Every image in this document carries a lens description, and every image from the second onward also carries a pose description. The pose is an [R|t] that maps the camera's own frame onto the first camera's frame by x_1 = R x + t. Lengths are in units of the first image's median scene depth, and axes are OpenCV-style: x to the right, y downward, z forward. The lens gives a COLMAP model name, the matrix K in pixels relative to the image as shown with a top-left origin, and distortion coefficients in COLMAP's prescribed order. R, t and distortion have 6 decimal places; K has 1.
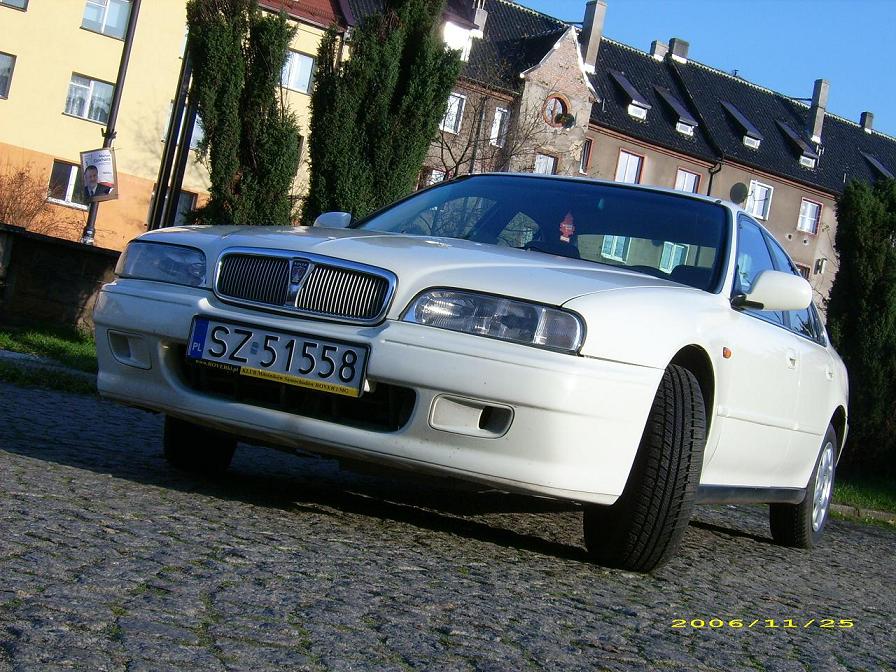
lens RADIAL K [[1268.7, 0, 452.1], [0, 1268.7, 337.7], [0, 0, 1]] dist [-0.020761, 0.000000]
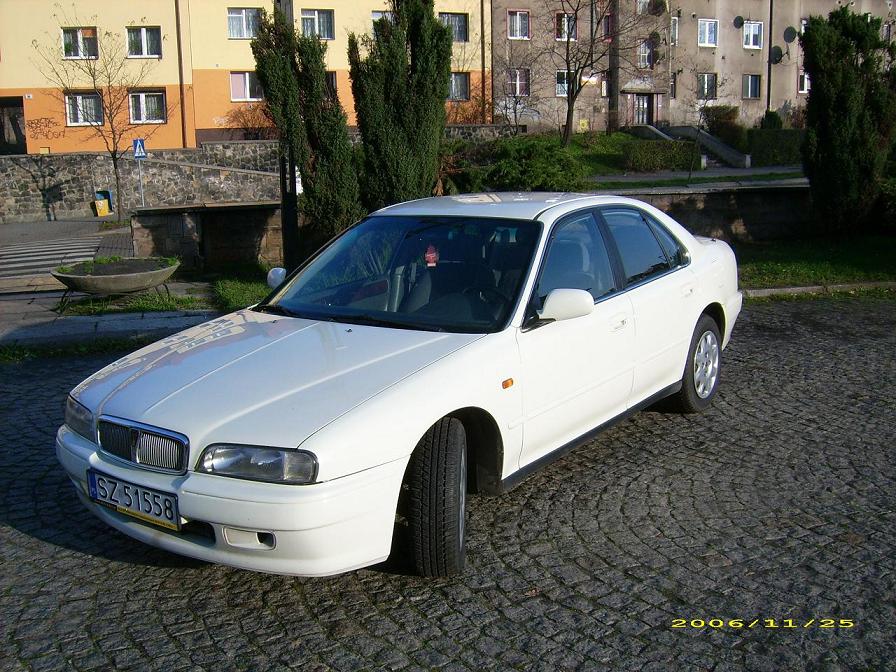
lens RADIAL K [[869.9, 0, 444.0], [0, 869.9, 335.6], [0, 0, 1]] dist [-0.092728, 0.000000]
pose [[0.962824, -0.166174, -0.212971, 0.439790], [0.207582, 0.959652, 0.189680, -0.274617], [0.172858, -0.226837, 0.958470, 0.171908]]
